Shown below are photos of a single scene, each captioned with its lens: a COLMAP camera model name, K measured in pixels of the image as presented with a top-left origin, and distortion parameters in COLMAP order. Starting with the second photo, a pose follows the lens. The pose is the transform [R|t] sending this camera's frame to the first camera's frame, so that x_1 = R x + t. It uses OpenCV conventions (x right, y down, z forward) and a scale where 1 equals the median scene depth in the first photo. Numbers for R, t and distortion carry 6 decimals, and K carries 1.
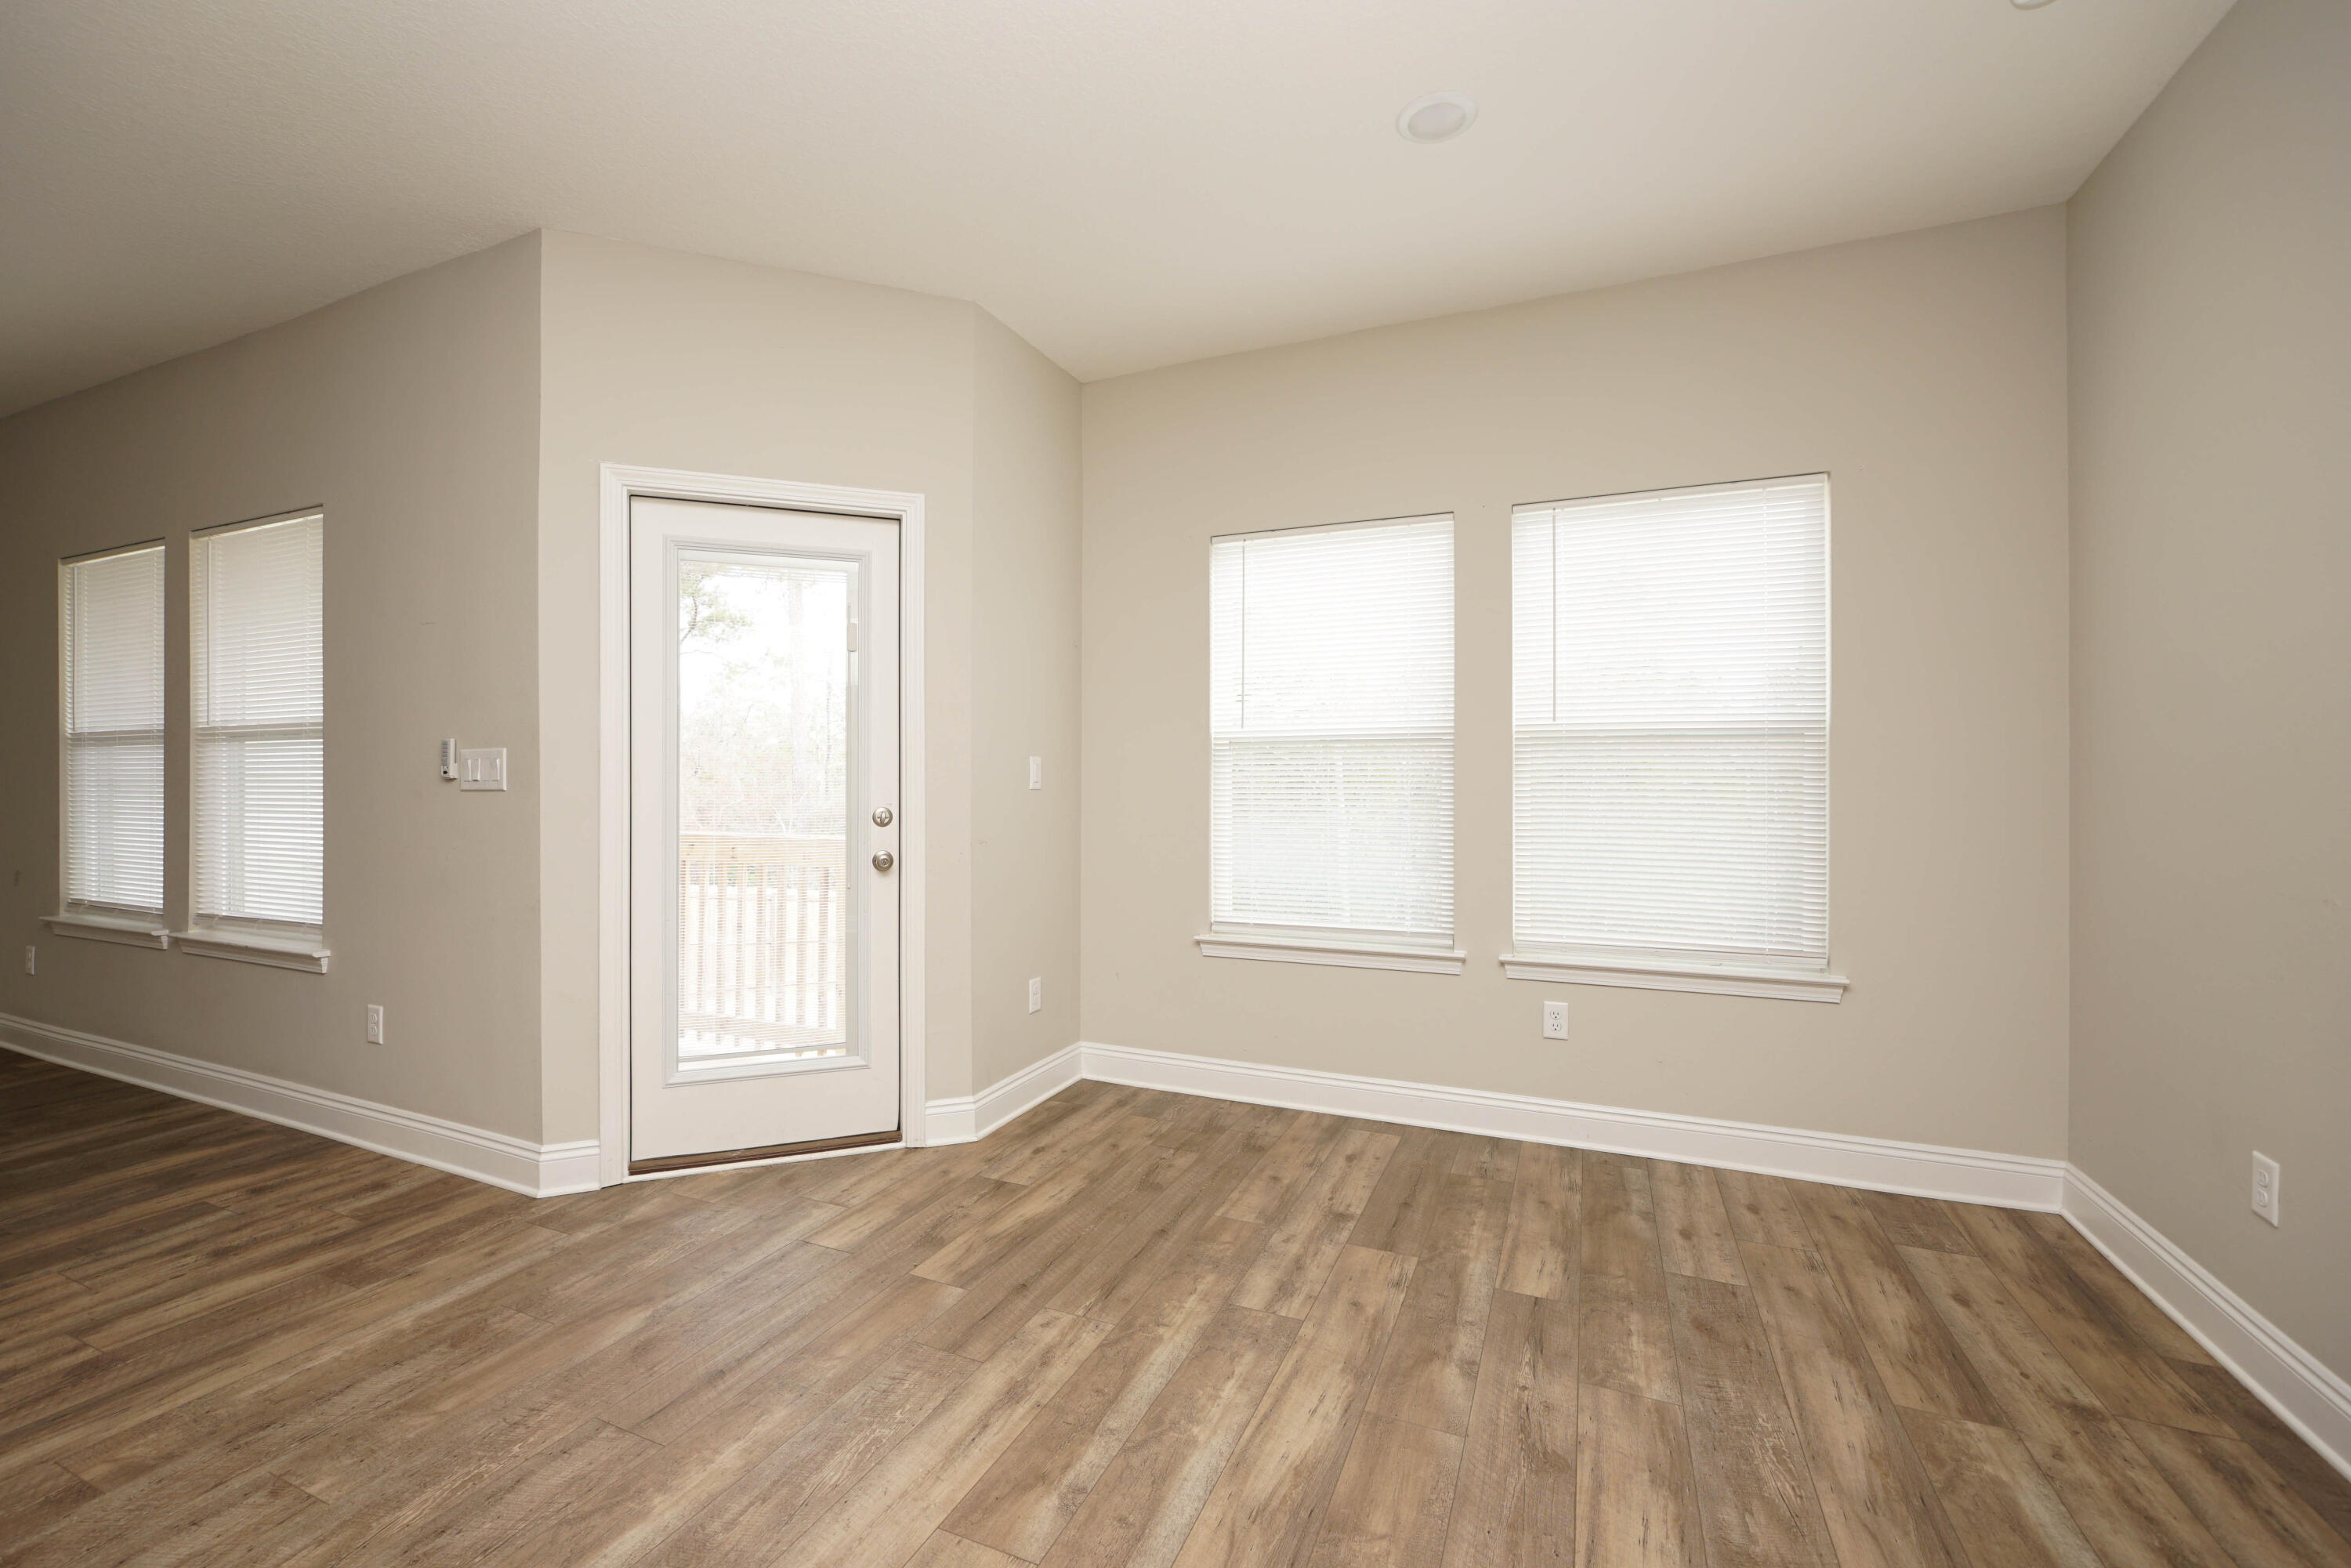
lens RADIAL K [[985.3, 0, 1134.8], [0, 985.3, 774.2], [0, 0, 1]] dist [-0.016051, 0.004575]
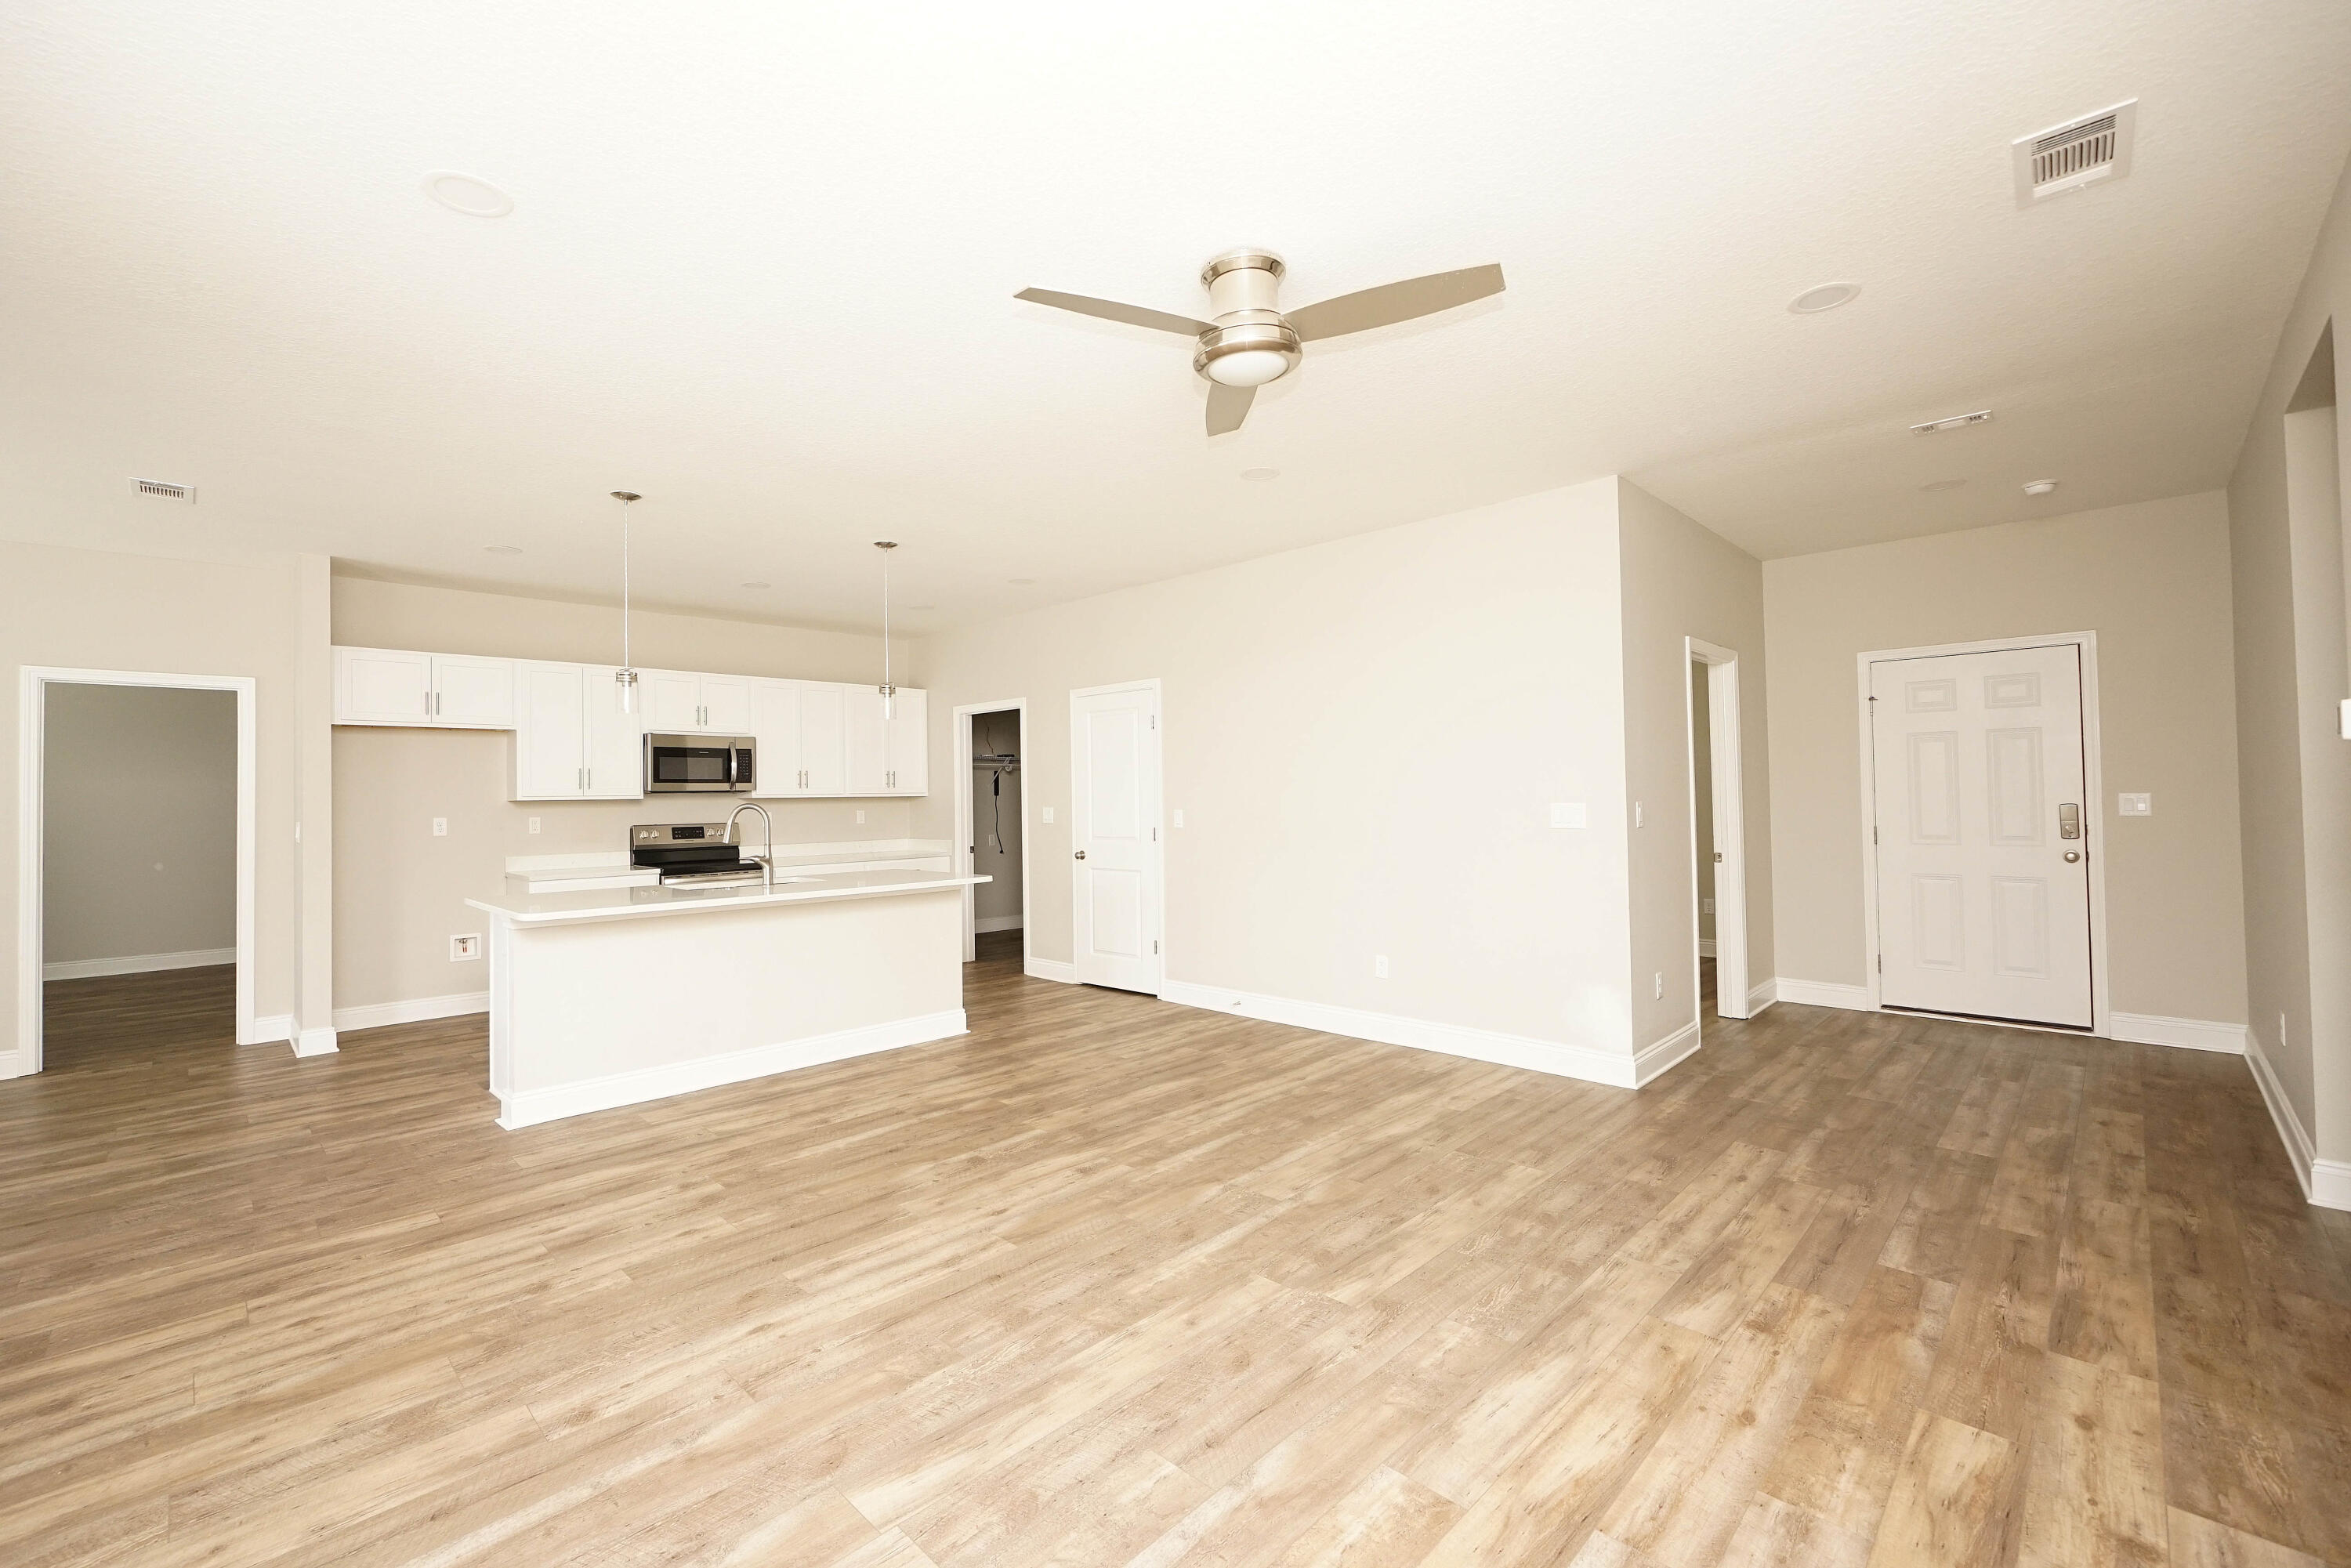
lens RADIAL K [[985.3, 0, 1160.2], [0, 985.3, 778.3], [0, 0, 1]] dist [-0.016051, 0.004575]
pose [[-0.937059, 0.021599, 0.348504, -1.775789], [0.016564, 0.999711, -0.017421, -0.046948], [-0.348779, -0.010552, -0.937145, 1.192567]]
